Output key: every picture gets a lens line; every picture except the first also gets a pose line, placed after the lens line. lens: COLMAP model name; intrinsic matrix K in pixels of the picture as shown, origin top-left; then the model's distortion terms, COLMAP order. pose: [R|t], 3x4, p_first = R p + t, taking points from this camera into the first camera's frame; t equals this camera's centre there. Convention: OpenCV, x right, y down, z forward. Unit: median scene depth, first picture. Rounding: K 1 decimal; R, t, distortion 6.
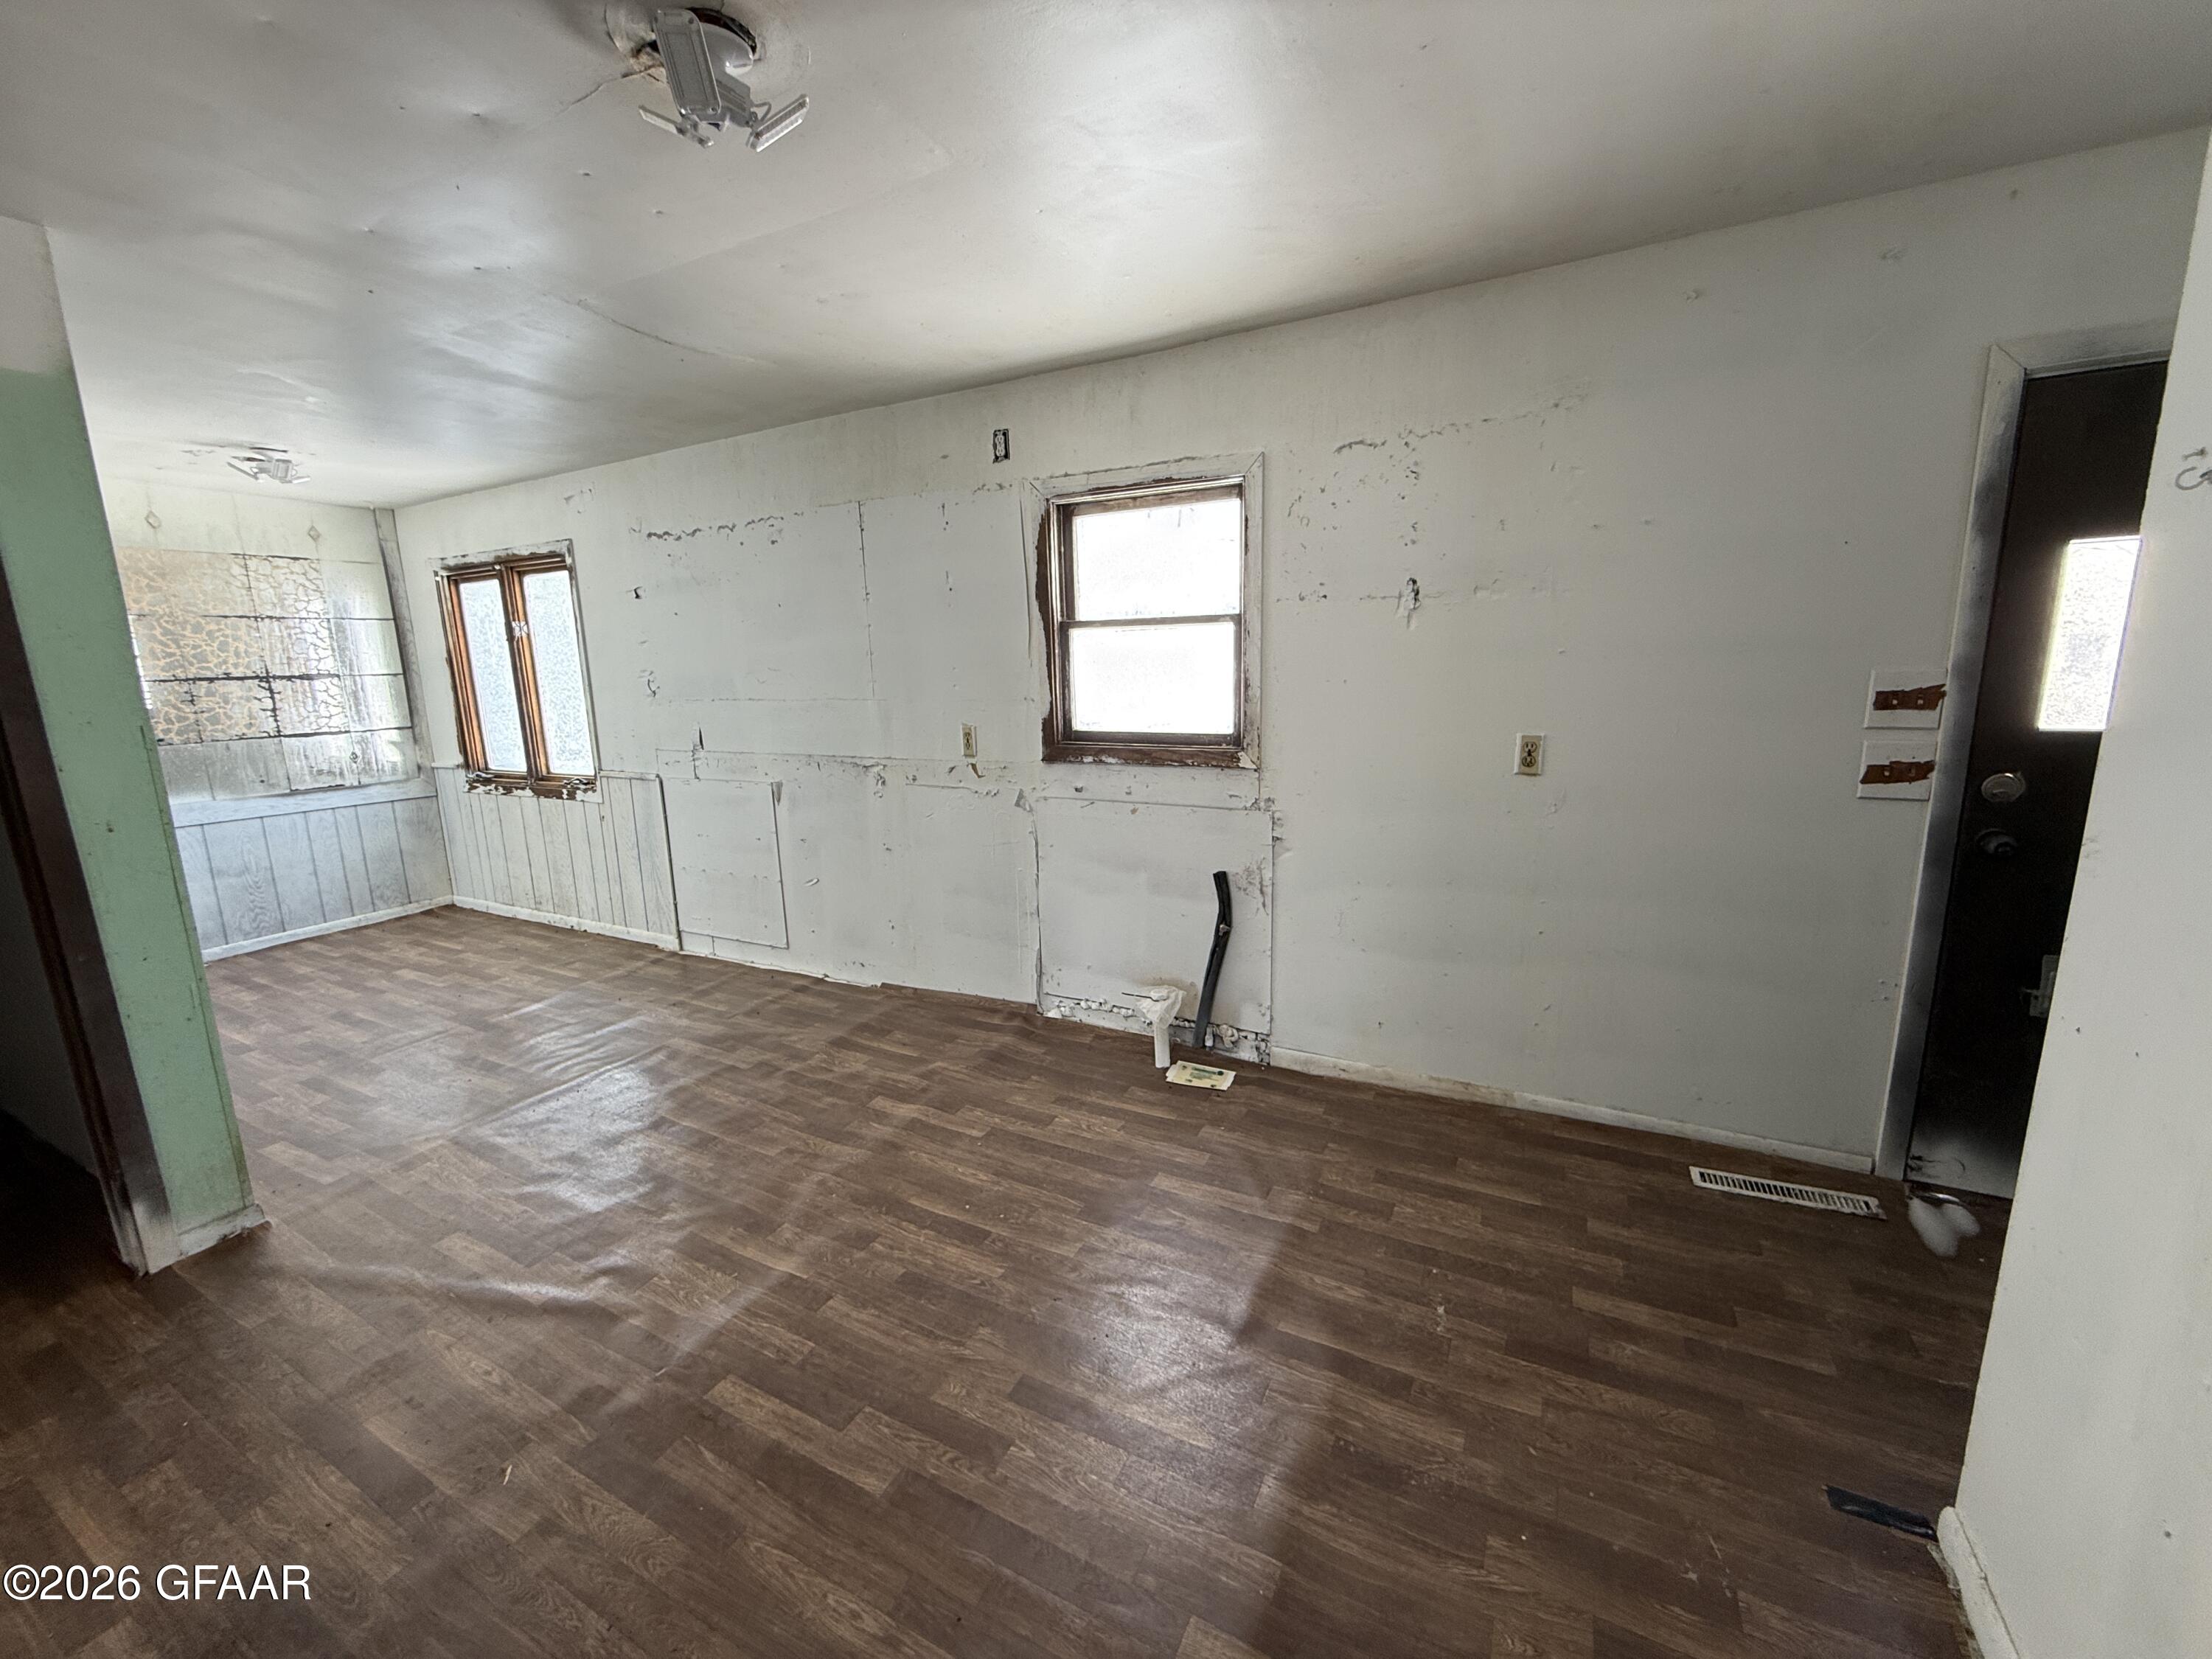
lens RADIAL K [[875.2, 0, 1100.1], [0, 875.2, 827.9], [0, 0, 1]] dist [-0.000571, 0.000037]
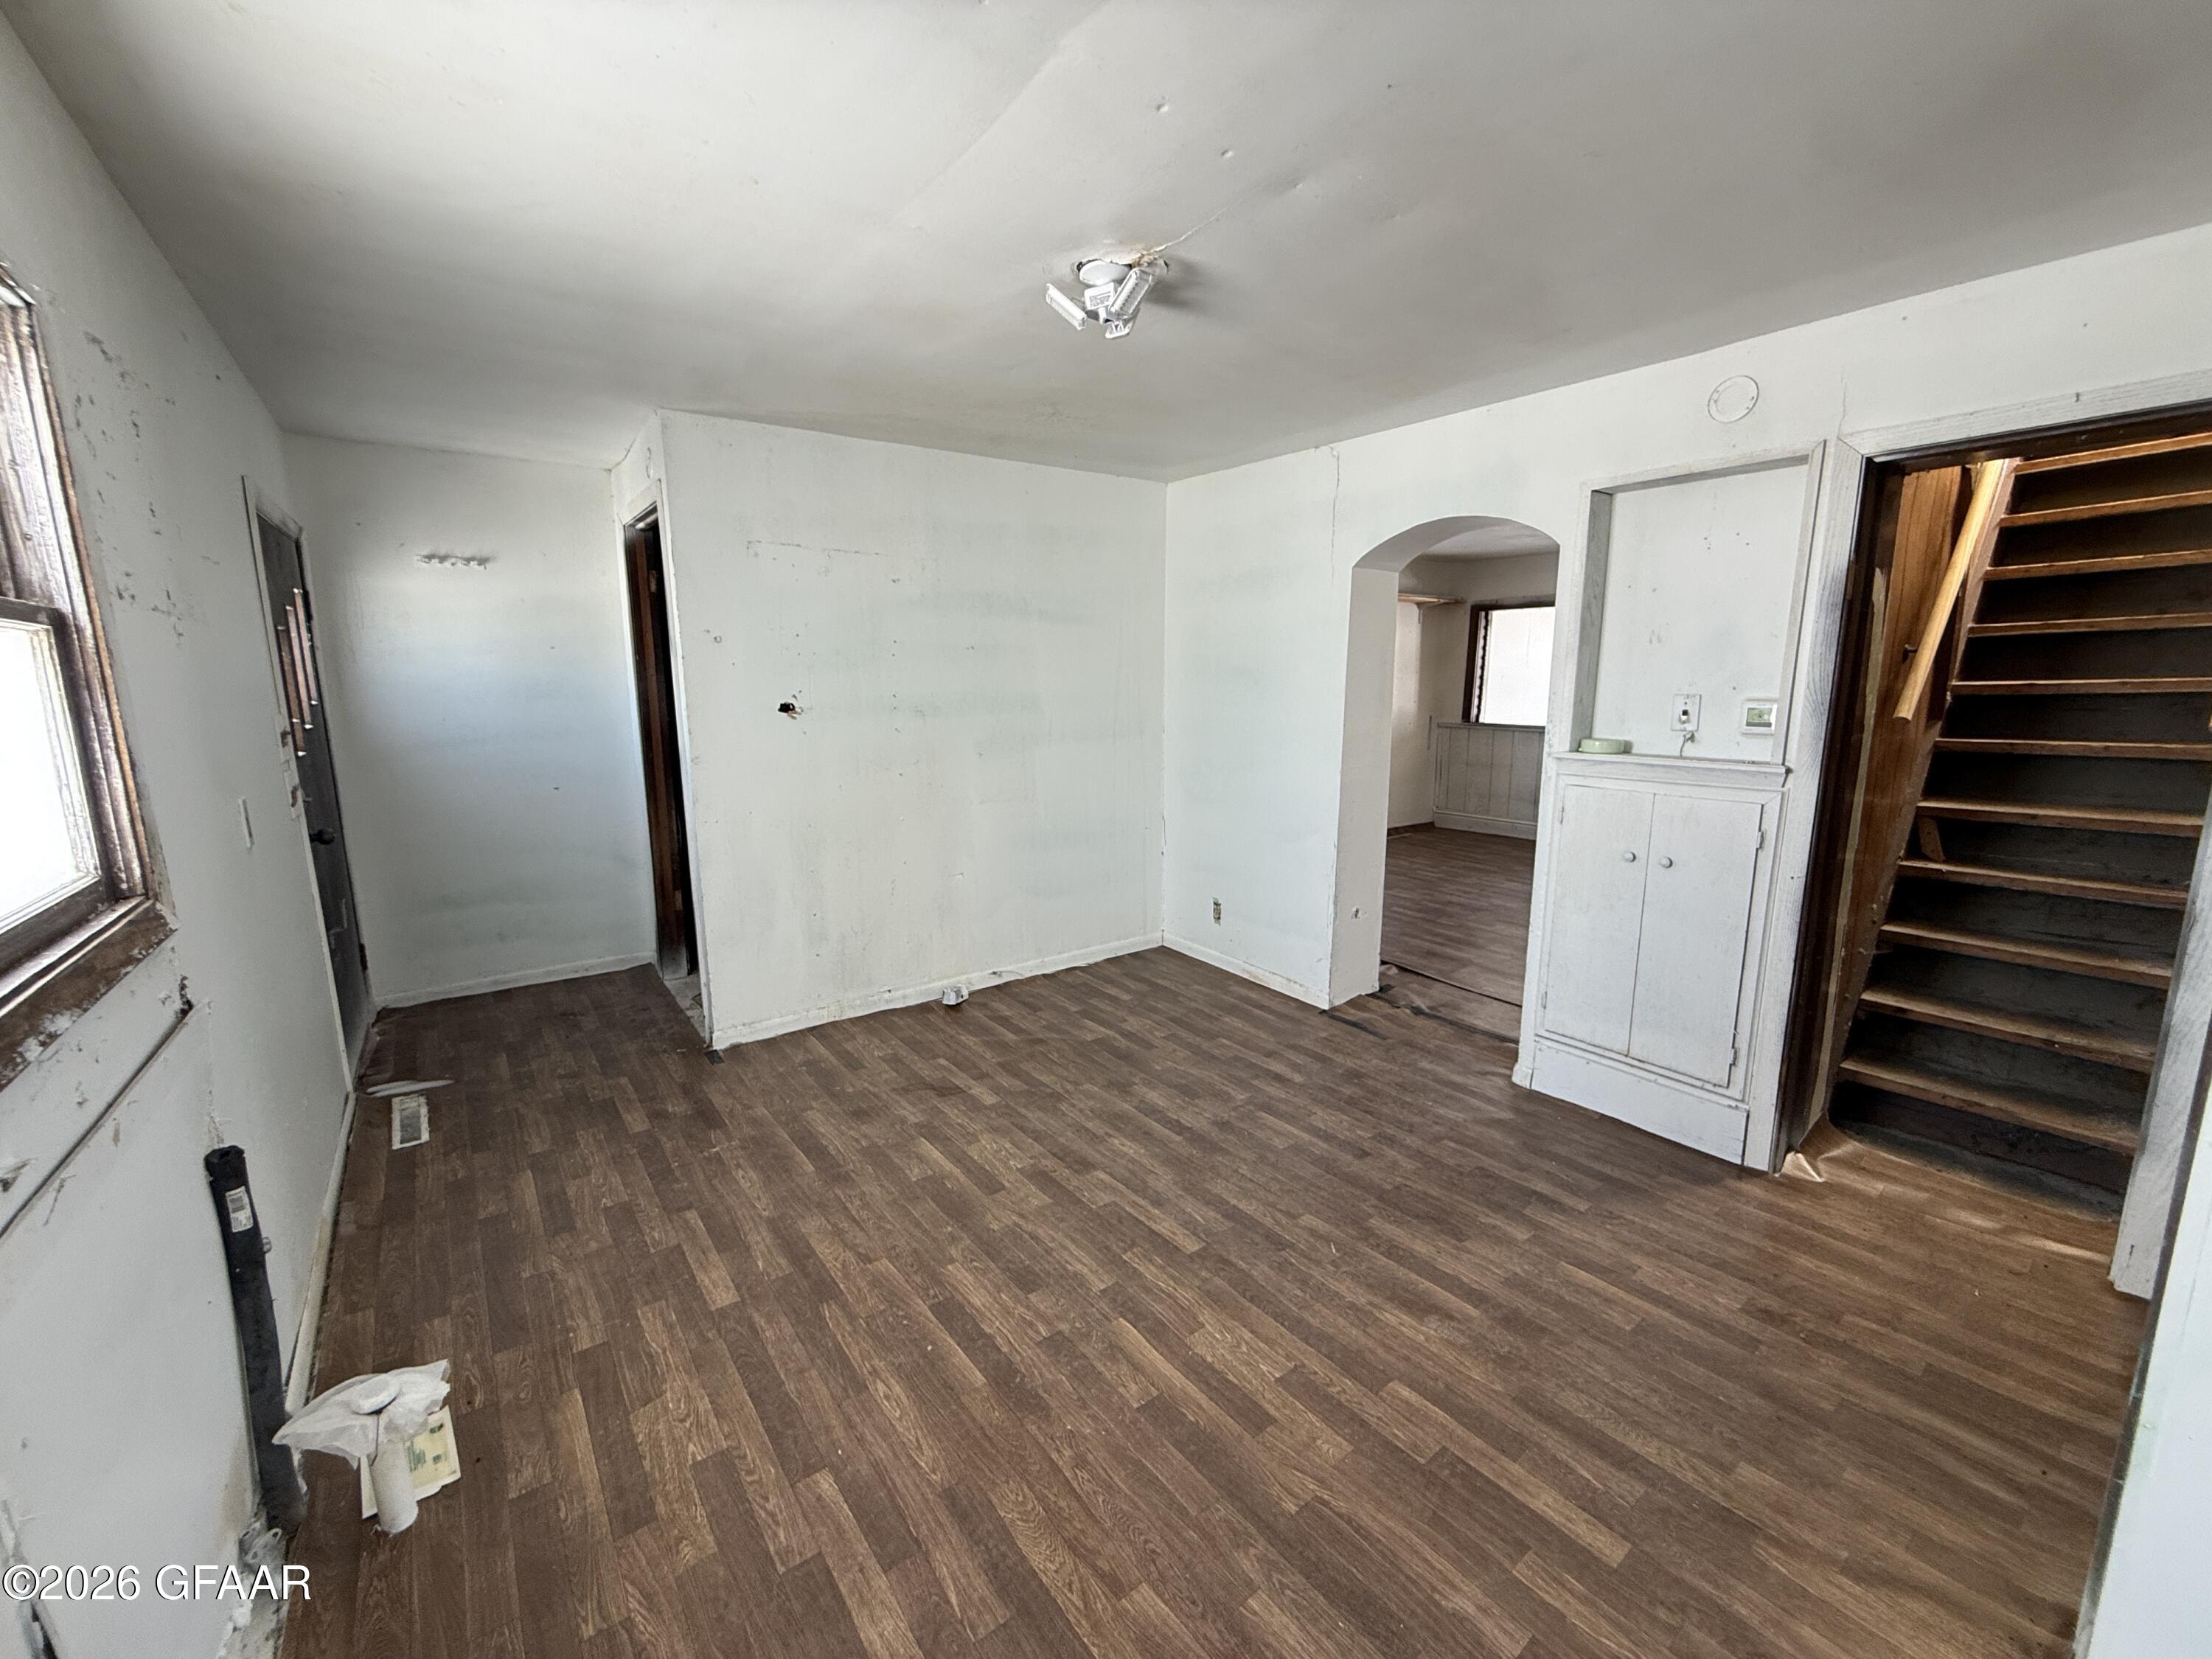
lens RADIAL K [[880.0, 0, 1096.0], [0, 880.0, 822.0], [0, 0, 1]] dist [-0.010817, 0.000184]
pose [[-0.903972, -0.036709, 0.426013, -0.707342], [0.114677, 0.938995, 0.324249, -0.315914], [-0.411926, 0.341966, -0.844616, 1.652634]]
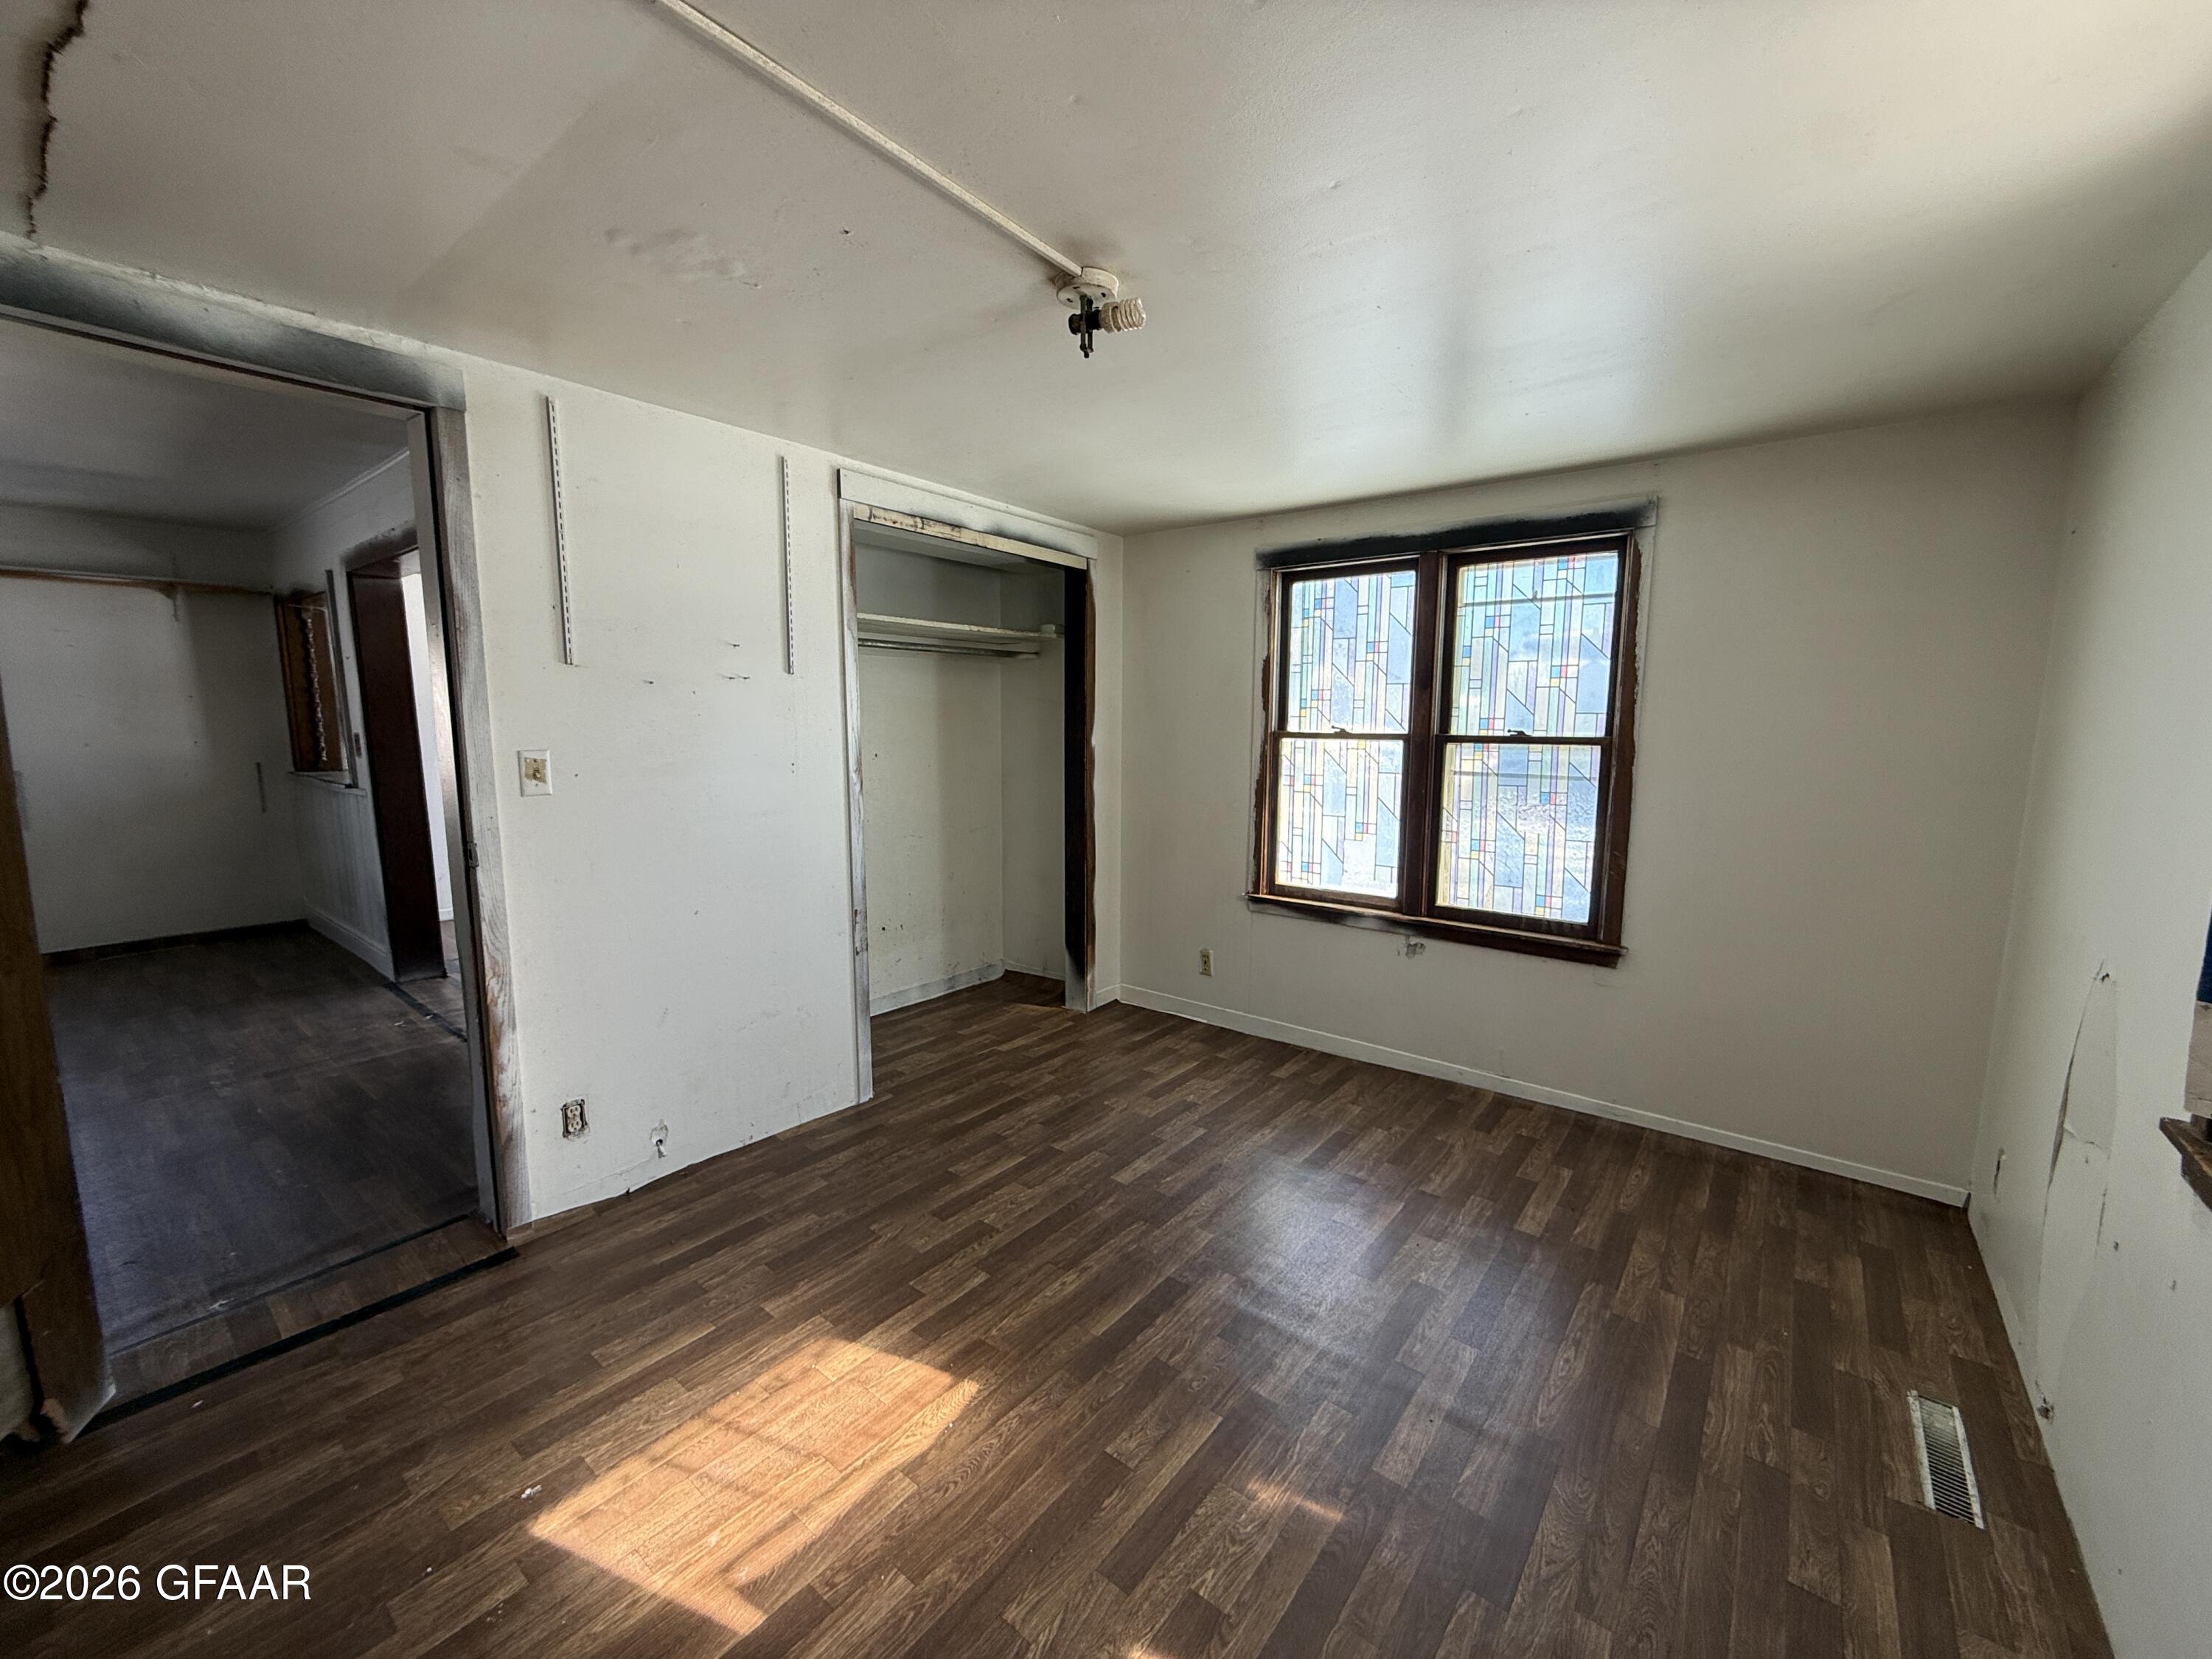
lens RADIAL K [[875.2, 0, 1100.1], [0, 875.2, 827.9], [0, 0, 1]] dist [-0.000571, 0.000037]
pose [[0.187283, -0.088679, 0.978295, -1.142057], [0.188003, 0.980742, 0.052910, -0.109732], [-0.964147, 0.174013, 0.200348, 0.852939]]
